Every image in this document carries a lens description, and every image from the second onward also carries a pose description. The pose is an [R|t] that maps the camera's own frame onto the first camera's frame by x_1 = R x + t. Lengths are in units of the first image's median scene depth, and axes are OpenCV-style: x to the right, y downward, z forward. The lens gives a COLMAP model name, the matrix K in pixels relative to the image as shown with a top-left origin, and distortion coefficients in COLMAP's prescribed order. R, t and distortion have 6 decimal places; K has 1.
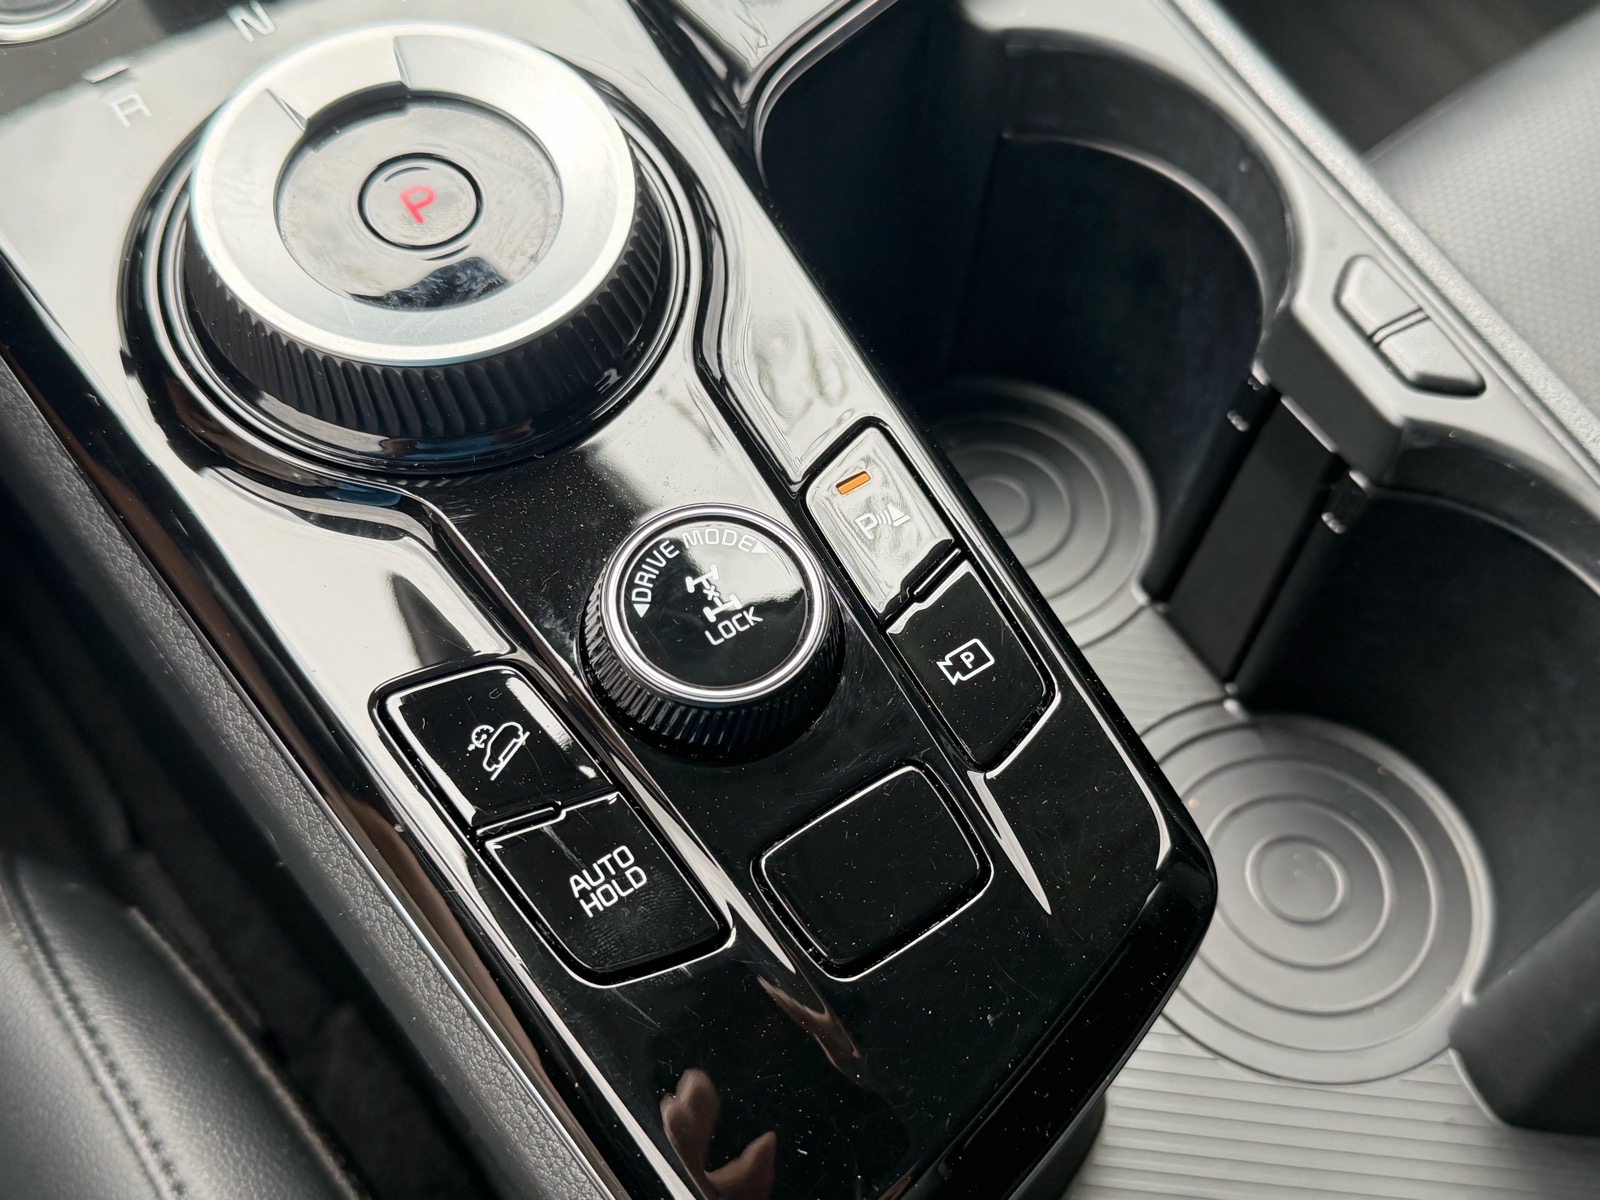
lens RADIAL K [[1778.7, 0, 800.0], [0, 1778.7, 600.0], [0, 0, 1]] dist [0.139298, -0.343083]
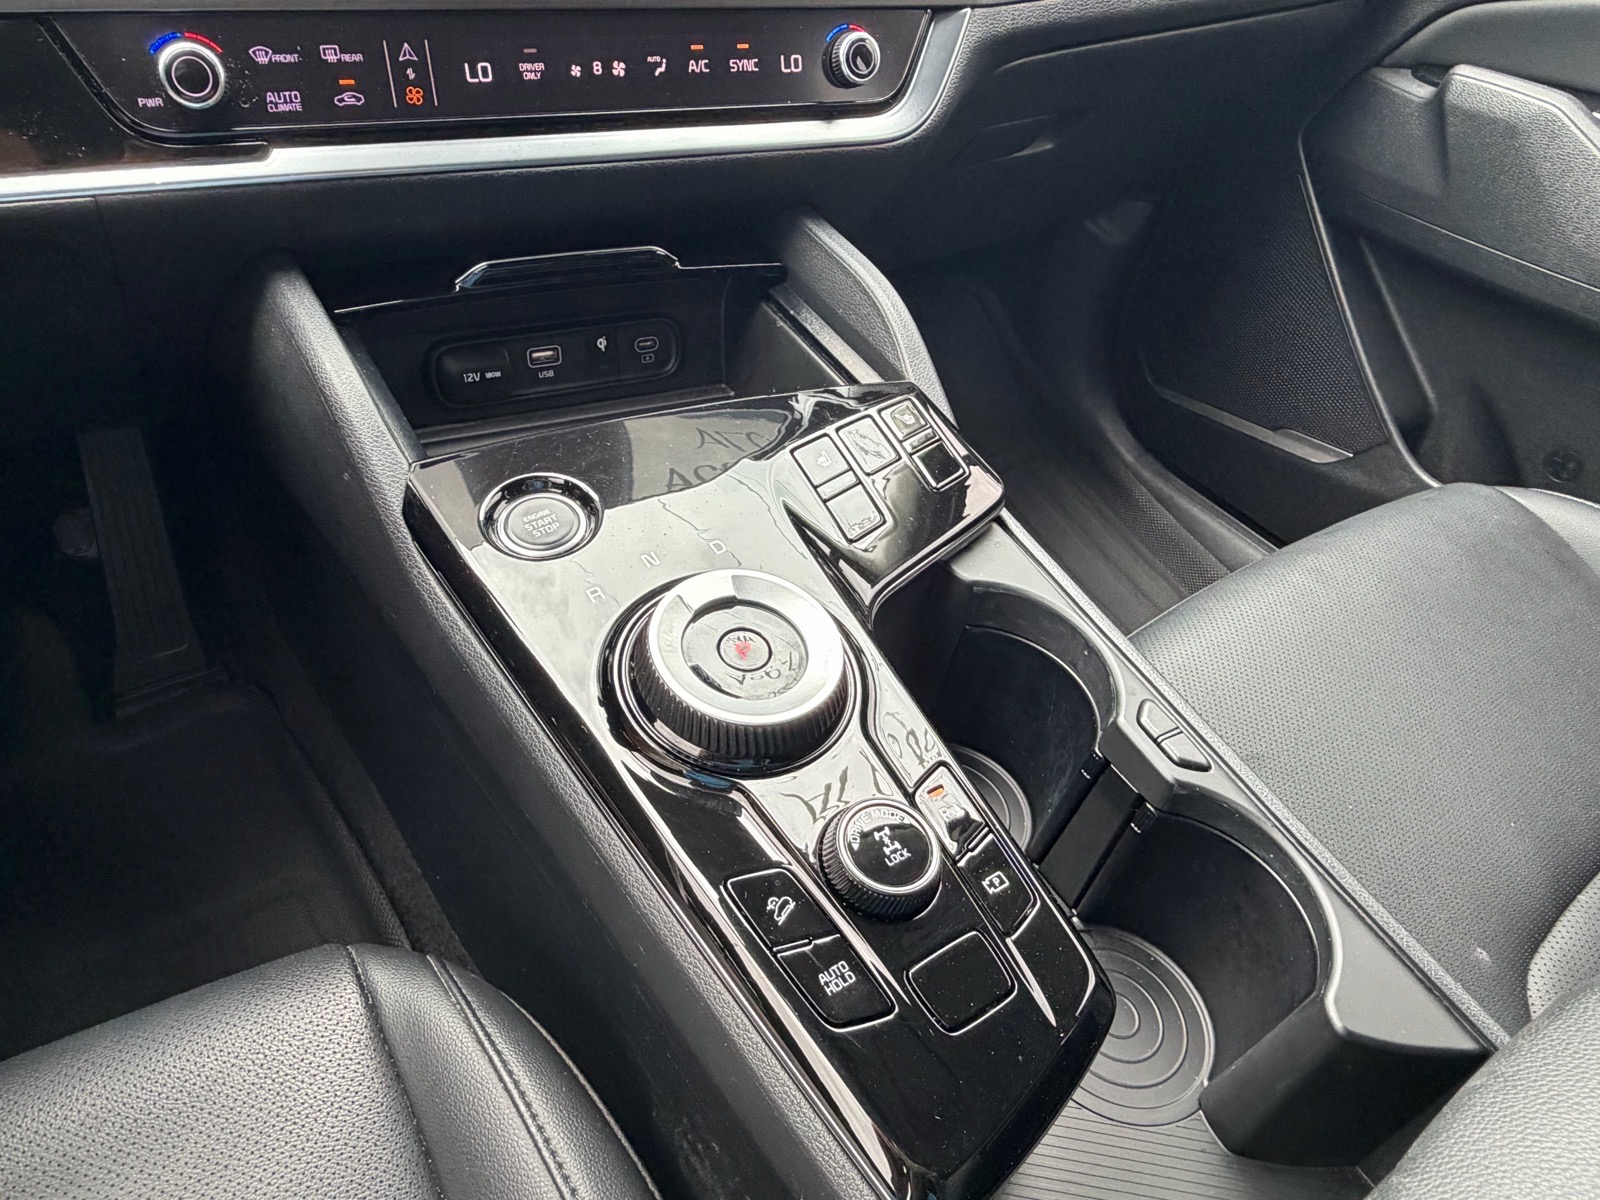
lens RADIAL K [[1047.1, 0, 740.9], [0, 1047.1, 603.2], [0, 0, 1]] dist [0.001381, 0.001541]
pose [[0.997025, 0.074669, 0.019133, -0.238655], [-0.068177, 0.970066, -0.233077, 0.021632], [-0.035964, 0.231079, 0.972270, -0.250362]]
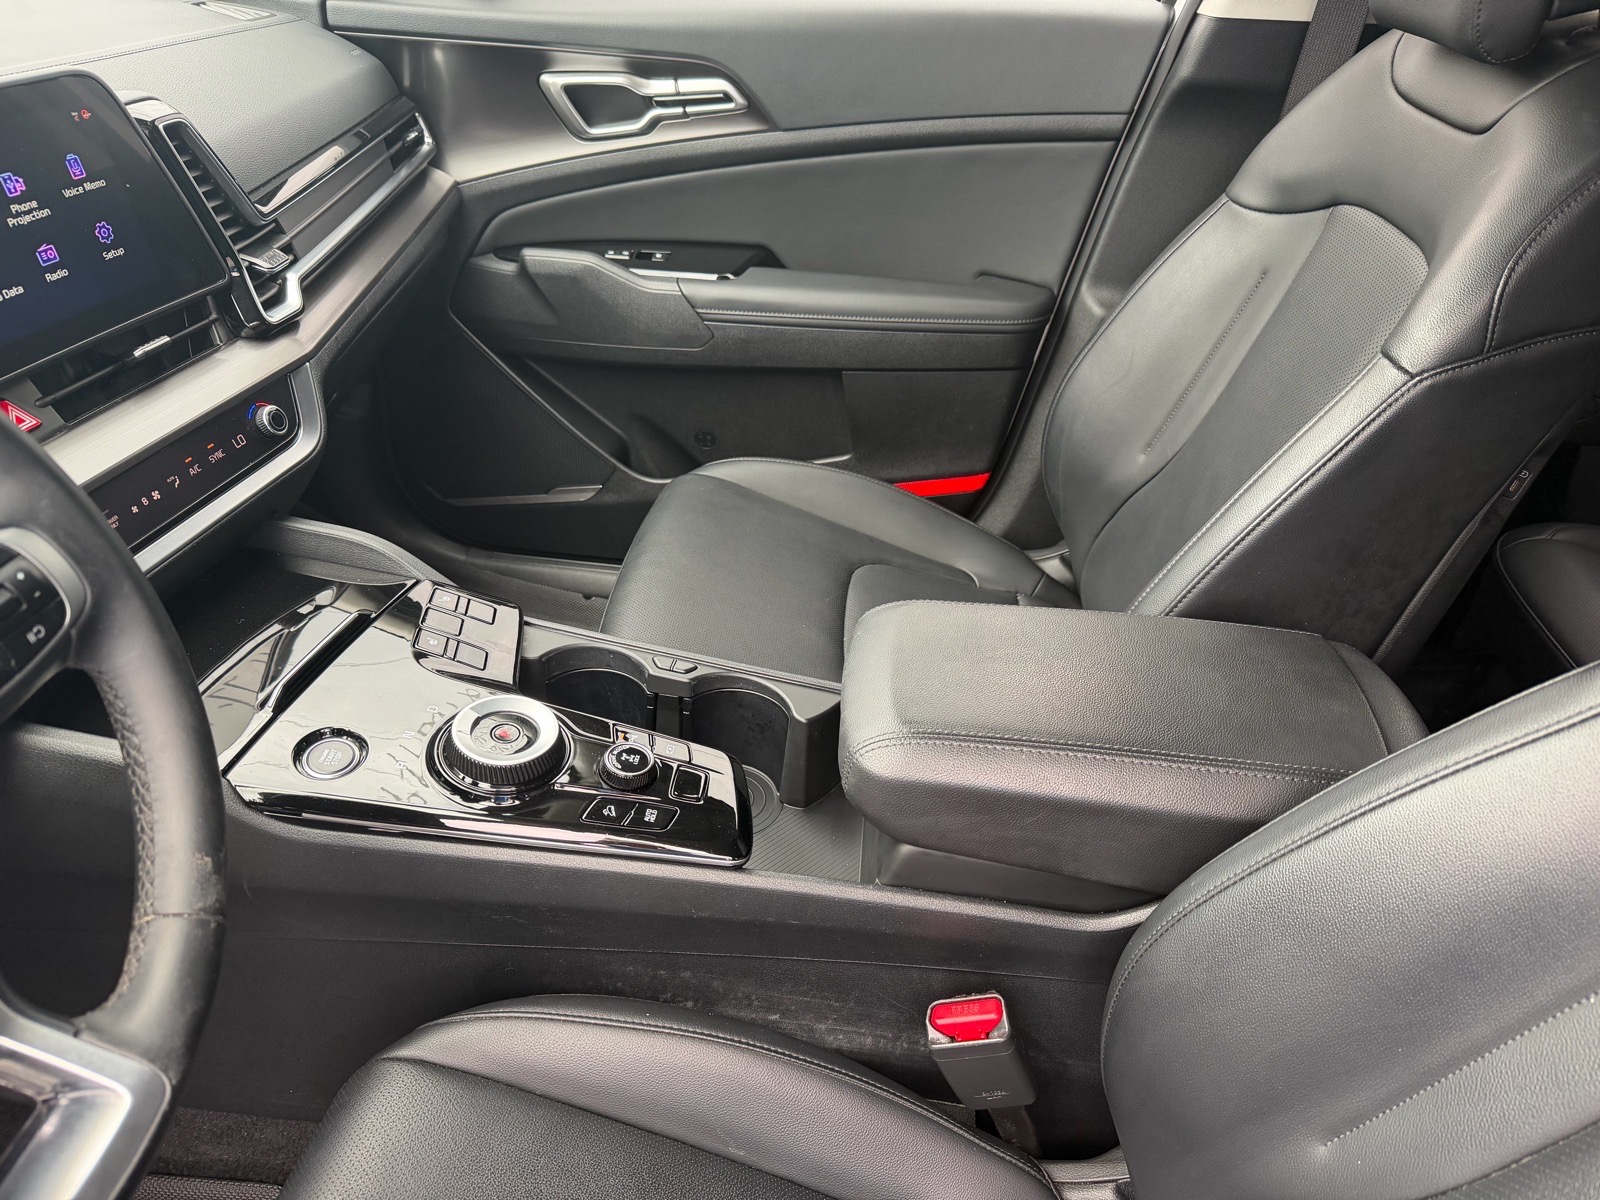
lens RADIAL K [[1157.6, 0, 800.0], [0, 1157.6, 600.0], [0, 0, 1]] dist [-0.002462, -0.001829]
pose [[0.652226, -0.413535, 0.635287, -1.328567], [0.609025, 0.784862, -0.114365, 0.258511], [-0.451319, 0.461498, 0.763761, -1.499472]]
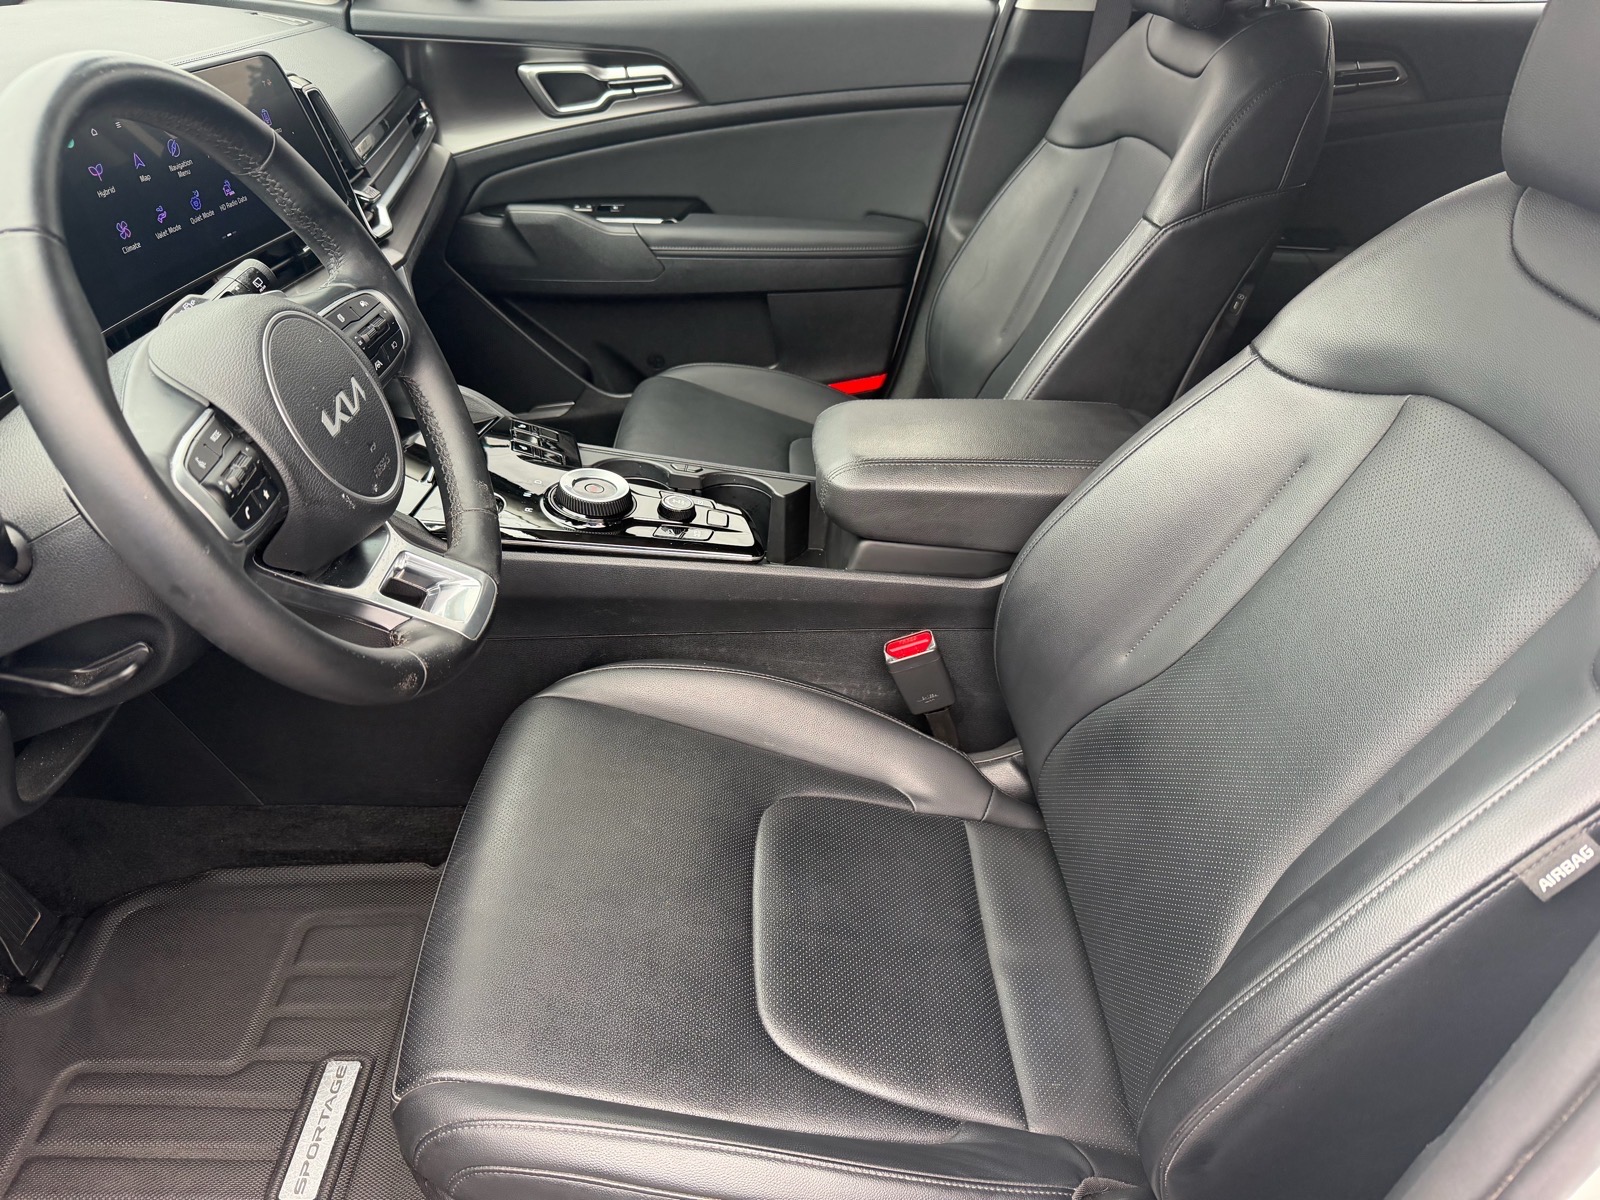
lens RADIAL K [[1157.6, 0, 800.0], [0, 1157.6, 600.0], [0, 0, 1]] dist [-0.002462, -0.001829]
pose [[0.556086, -0.446971, 0.700703, -2.763605], [0.671135, 0.738792, -0.061353, 0.792258], [-0.490251, 0.504384, 0.710810, -1.996000]]
